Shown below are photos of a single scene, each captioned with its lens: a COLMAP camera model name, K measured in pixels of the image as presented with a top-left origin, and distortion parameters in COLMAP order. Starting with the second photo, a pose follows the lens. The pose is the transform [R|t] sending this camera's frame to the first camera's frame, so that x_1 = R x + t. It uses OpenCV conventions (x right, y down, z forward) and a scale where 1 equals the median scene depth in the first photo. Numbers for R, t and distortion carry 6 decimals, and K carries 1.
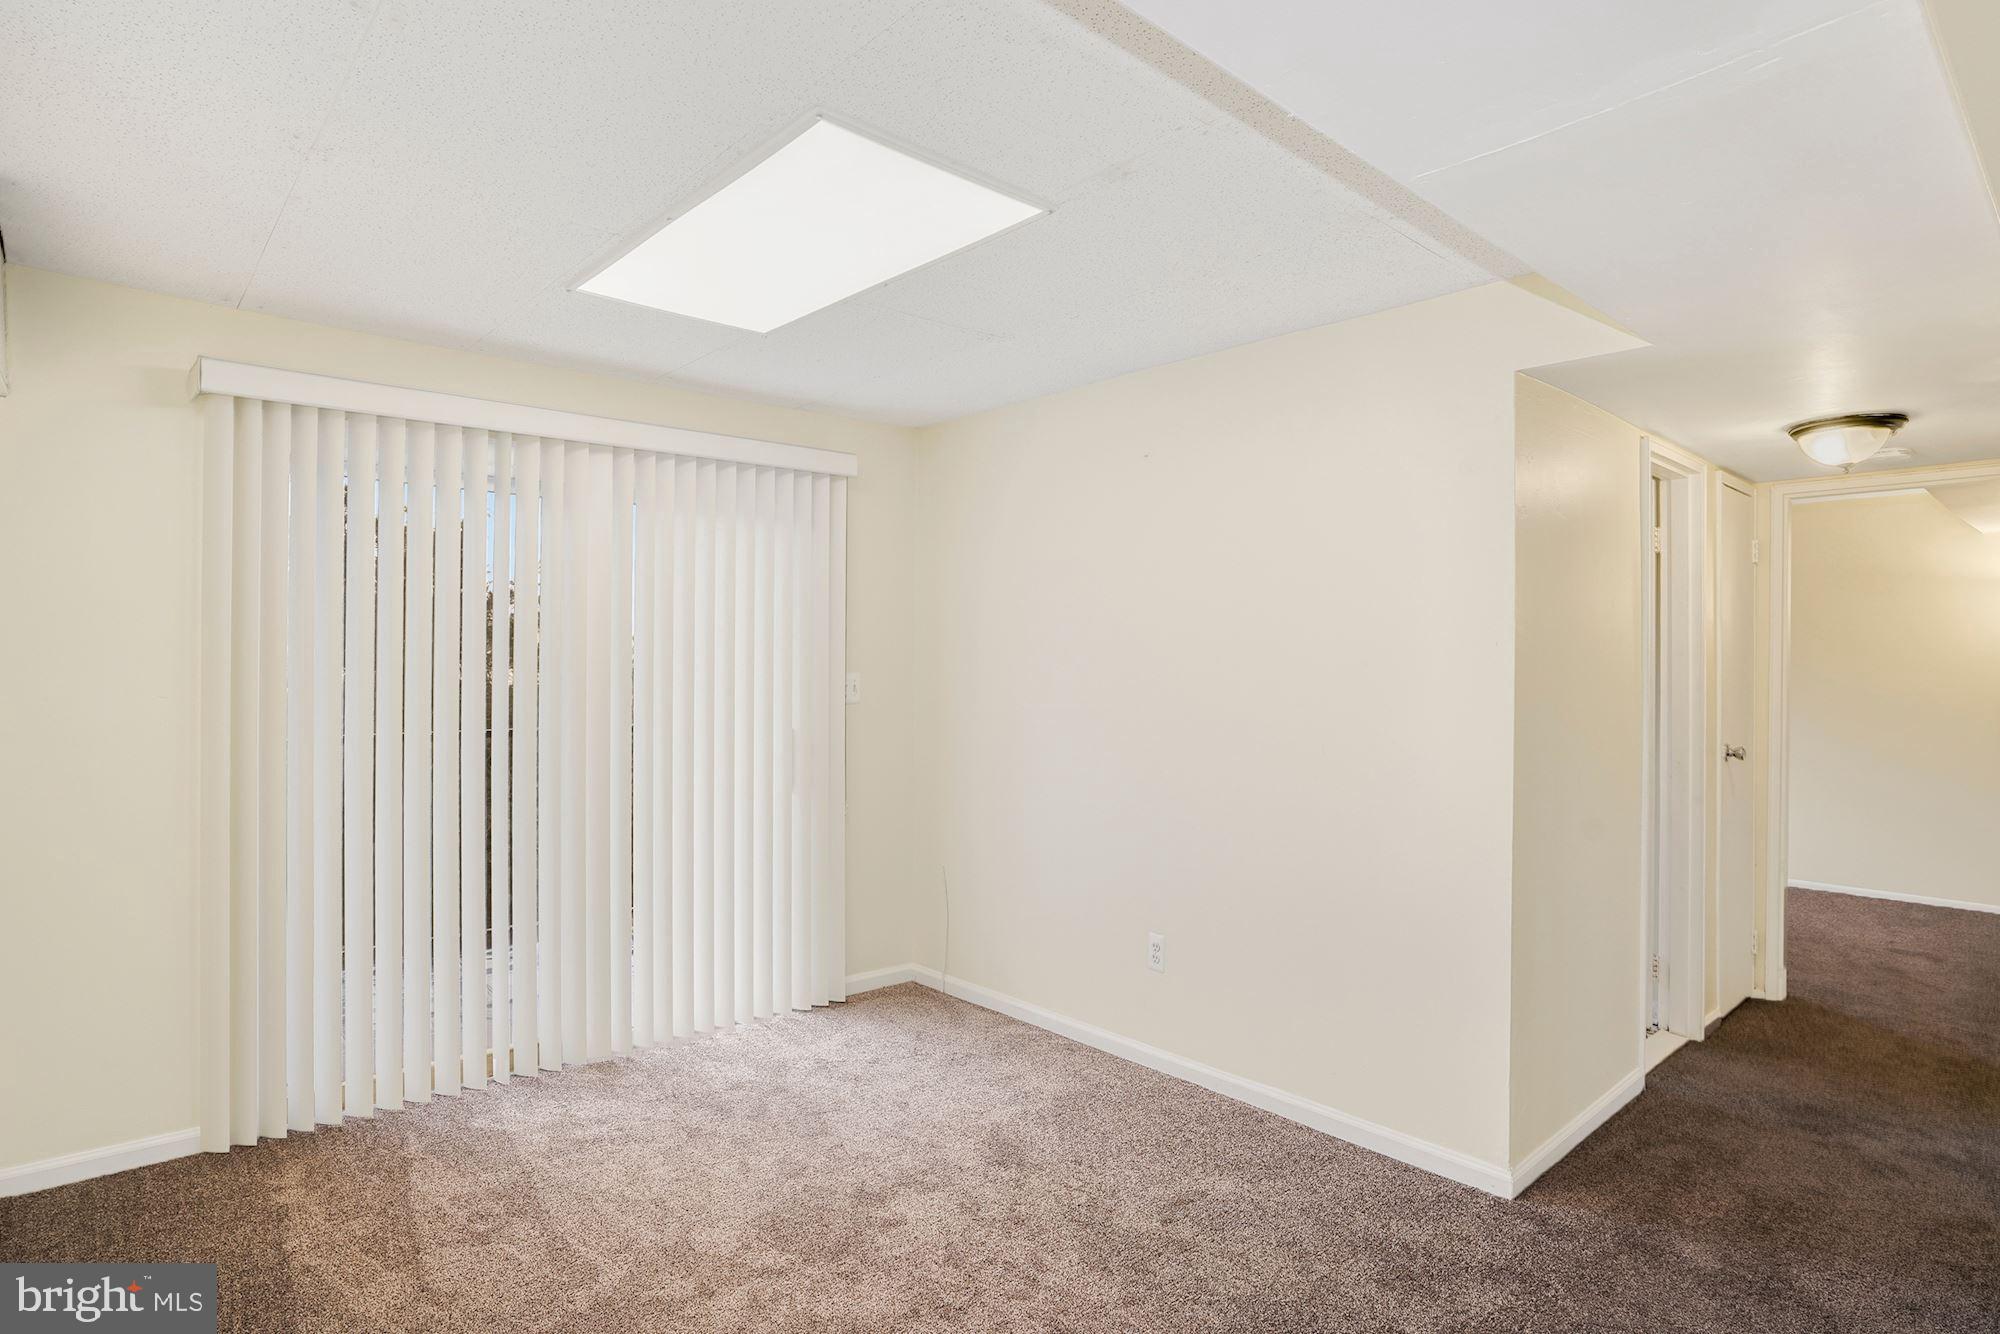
lens RADIAL K [[1072.7, 0, 1002.0], [0, 1072.7, 679.9], [0, 0, 1]] dist [-0.007797, 0.000196]
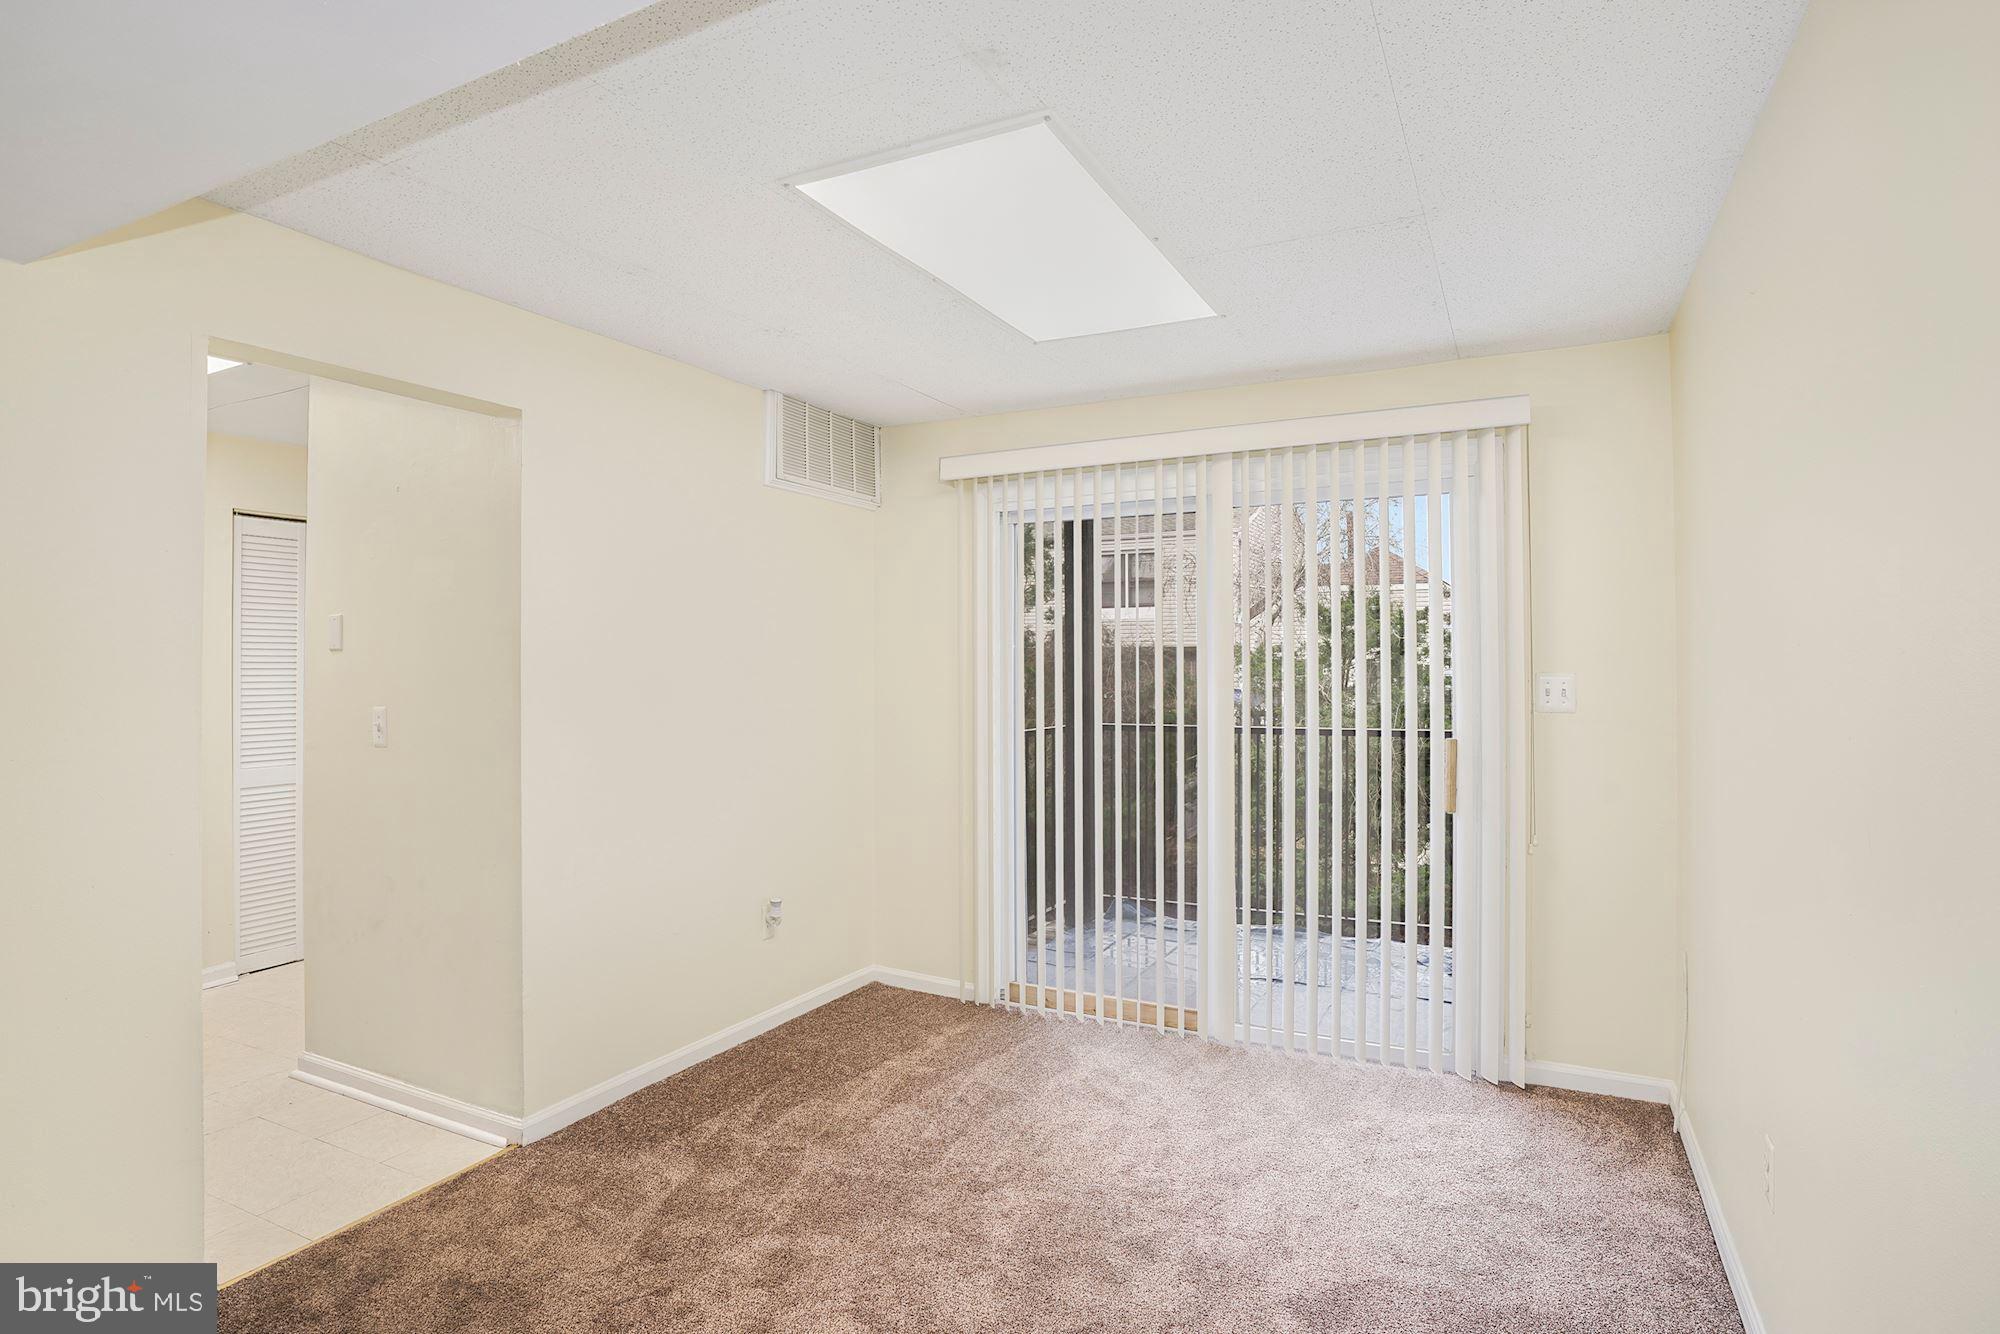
lens RADIAL K [[1035.6, 0, 1015.8], [0, 1035.6, 666.3], [0, 0, 1]] dist [-0.043918, 0.006941]
pose [[0.349944, -0.015119, -0.936649, 0.506608], [-0.001976, 0.999856, -0.016877, 0.002710], [0.936769, 0.007757, 0.349863, 0.455818]]
